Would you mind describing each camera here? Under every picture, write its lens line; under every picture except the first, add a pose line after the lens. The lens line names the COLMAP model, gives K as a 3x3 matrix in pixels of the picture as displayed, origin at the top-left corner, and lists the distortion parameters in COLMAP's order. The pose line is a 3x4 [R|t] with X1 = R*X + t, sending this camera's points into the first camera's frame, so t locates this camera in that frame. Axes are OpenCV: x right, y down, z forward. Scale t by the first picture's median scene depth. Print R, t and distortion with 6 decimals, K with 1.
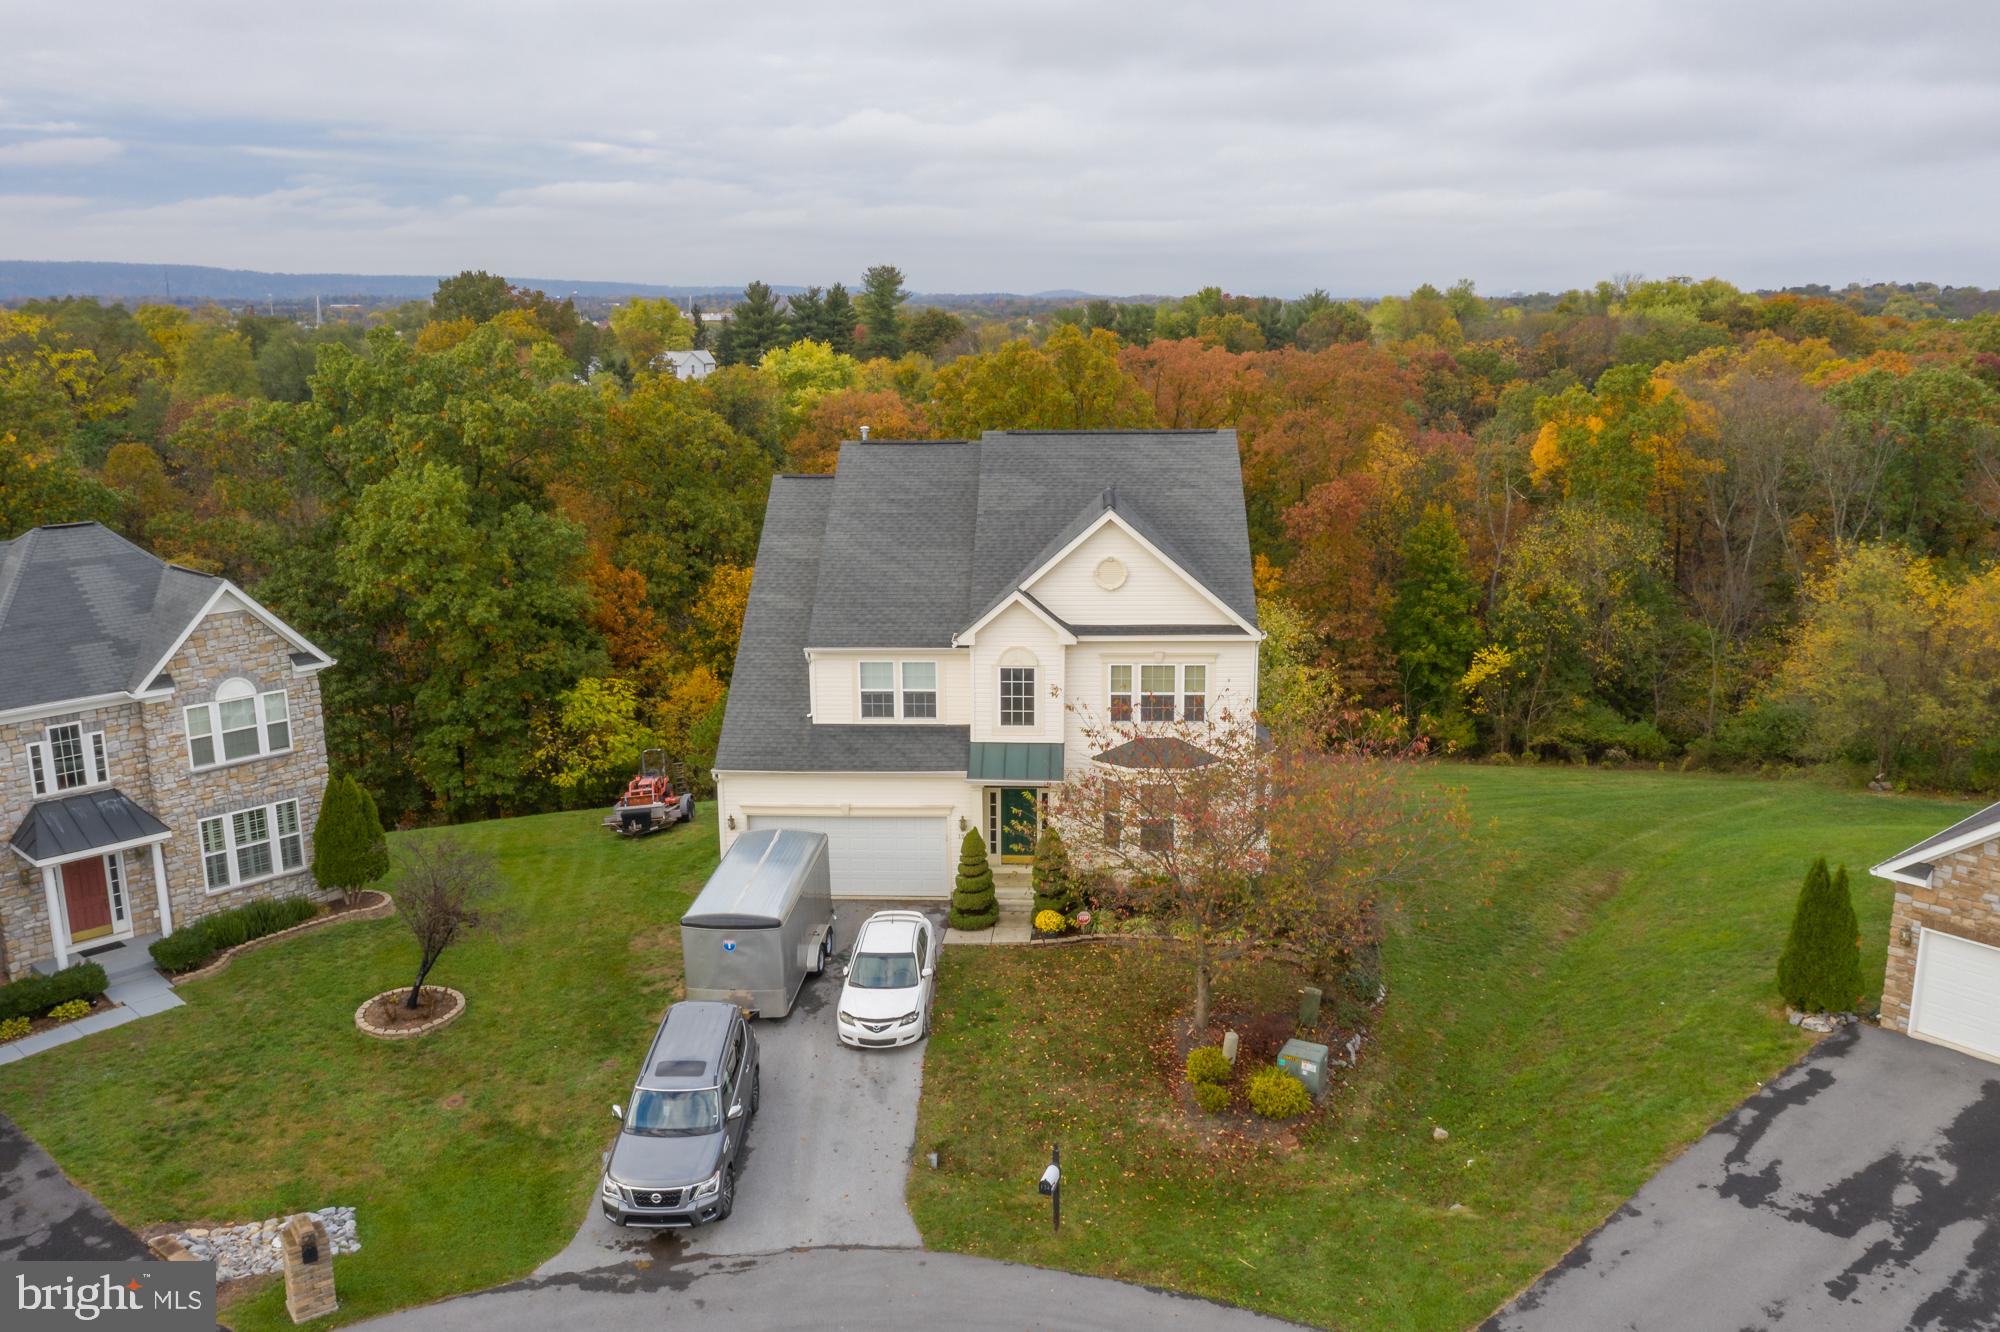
lens RADIAL K [[1578.8, 0, 1003.4], [0, 1578.8, 669.3], [0, 0, 1]] dist [-0.006241, -0.004991]
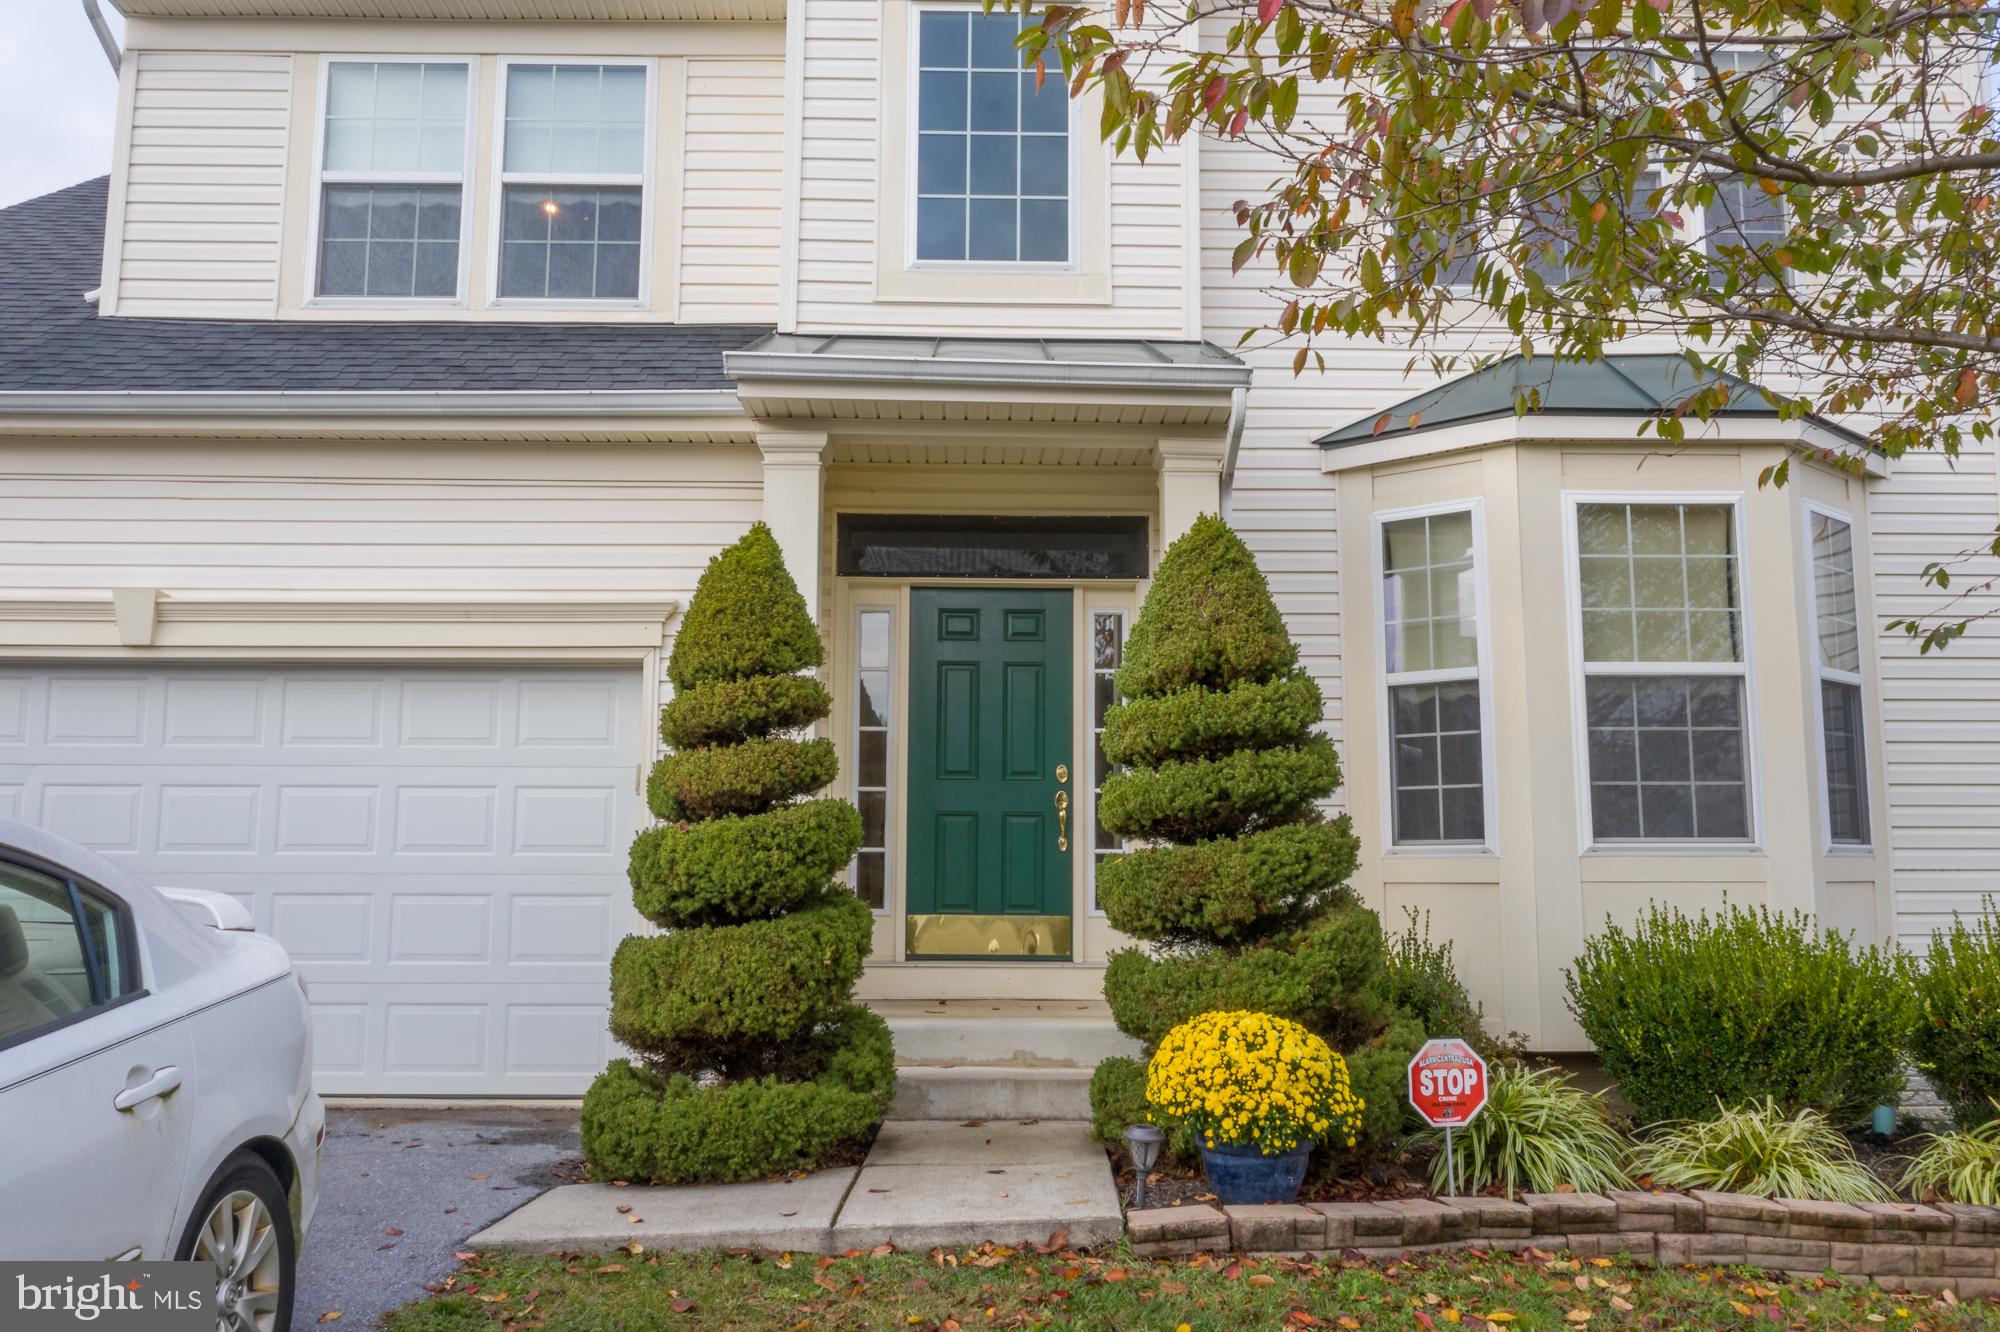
lens RADIAL K [[1578.8, 0, 1003.0], [0, 1578.8, 656.8], [0, 0, 1]] dist [-0.006241, -0.004991]
pose [[0.997731, 0.019956, 0.064302, -0.002900], [0.004085, 0.935362, -0.353669, 0.172329], [-0.067203, 0.353130, 0.933158, 0.843603]]
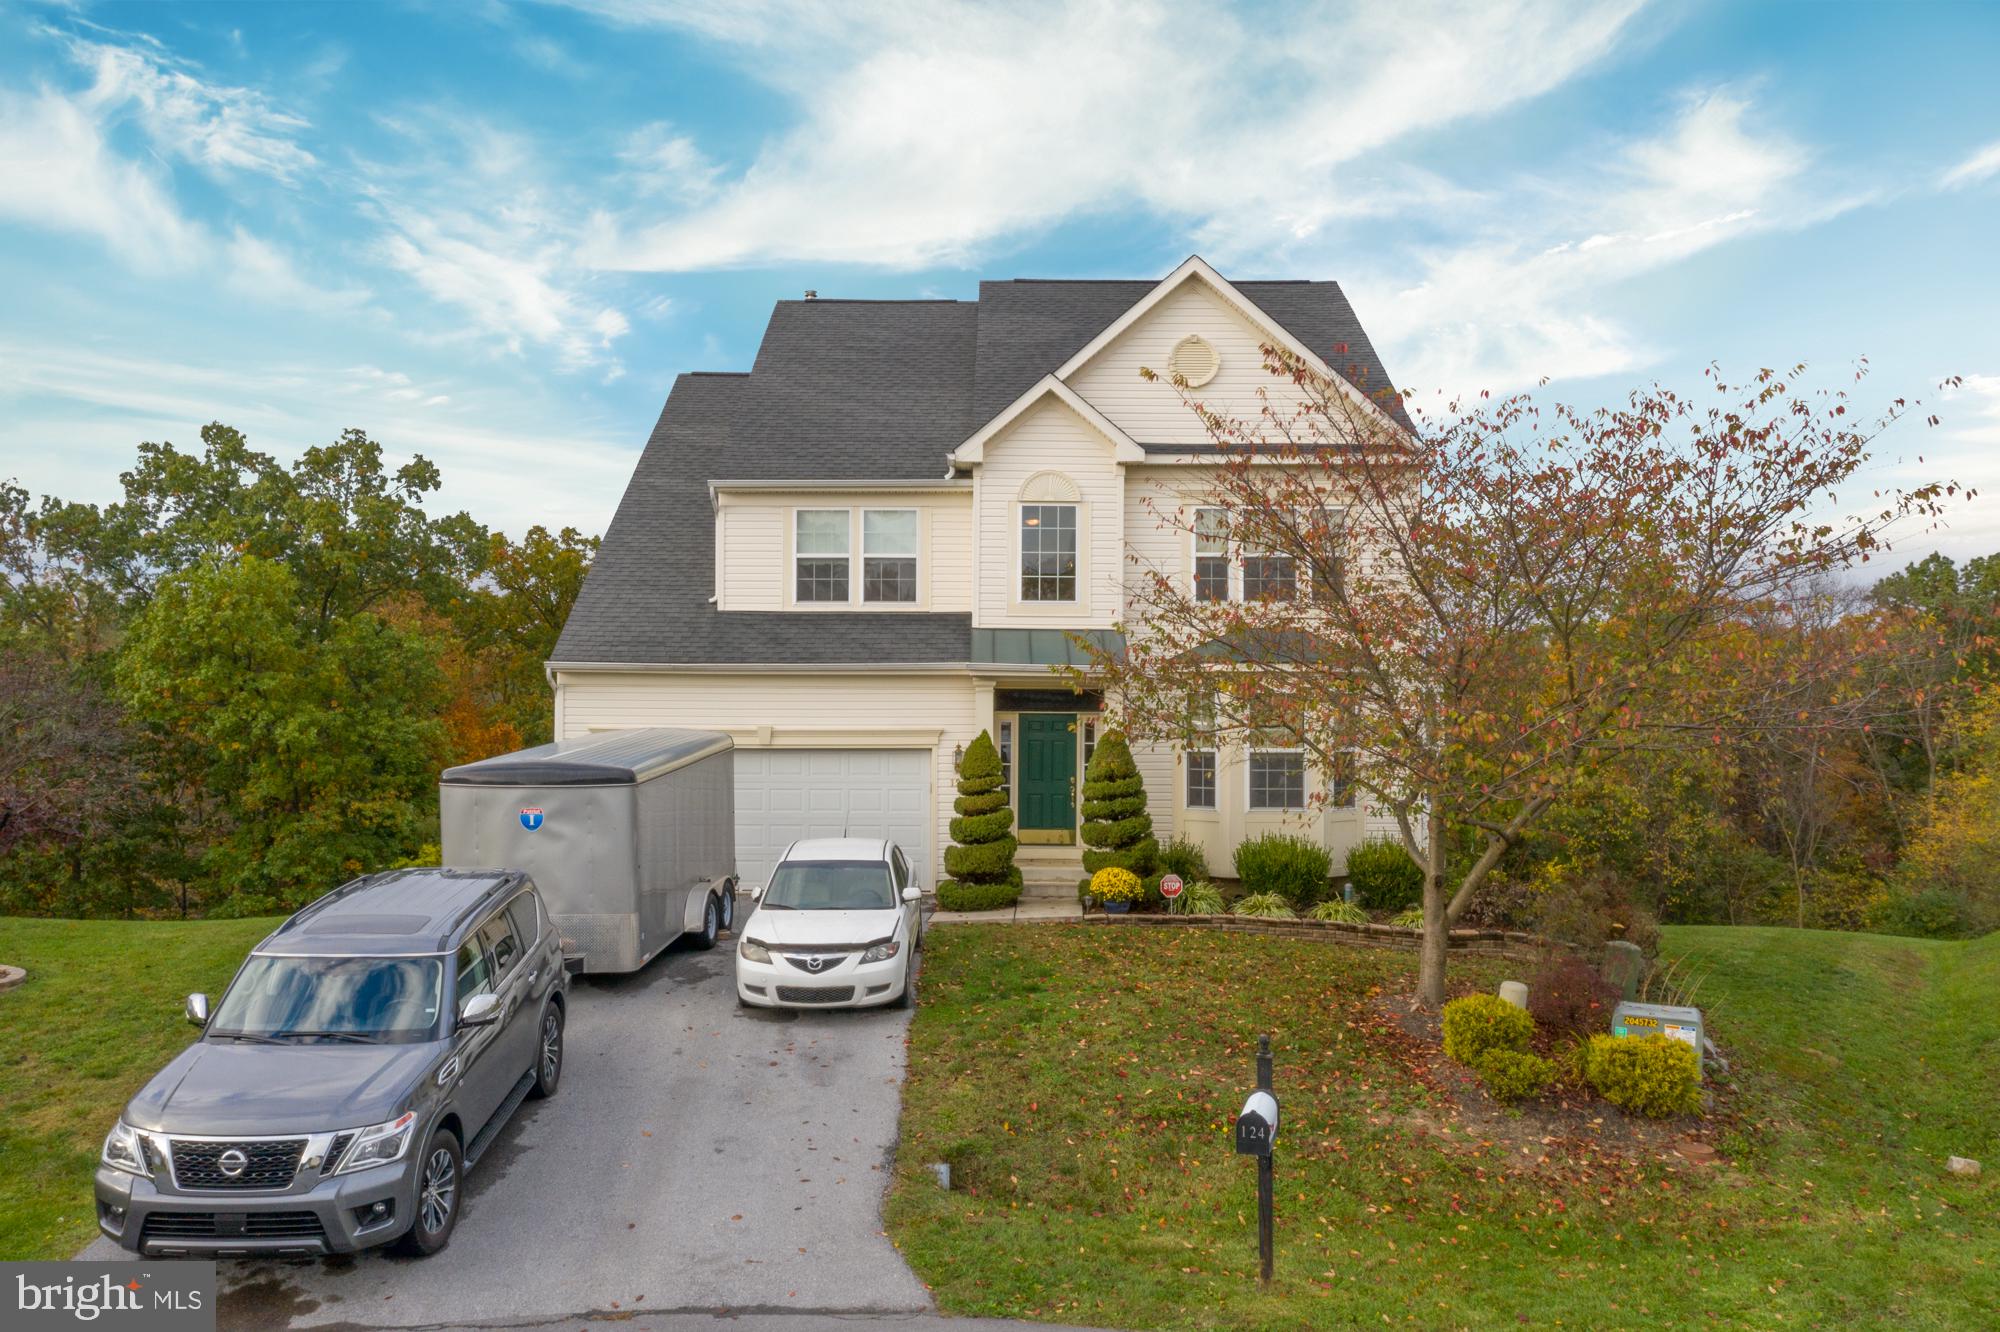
lens RADIAL K [[1578.8, 0, 1006.9], [0, 1578.8, 667.0], [0, 0, 1]] dist [-0.006241, -0.004991]
pose [[0.998758, 0.012470, 0.048233, -0.038482], [-0.000406, 0.970171, -0.242422, 0.219576], [-0.049817, 0.242102, 0.968971, 0.420496]]
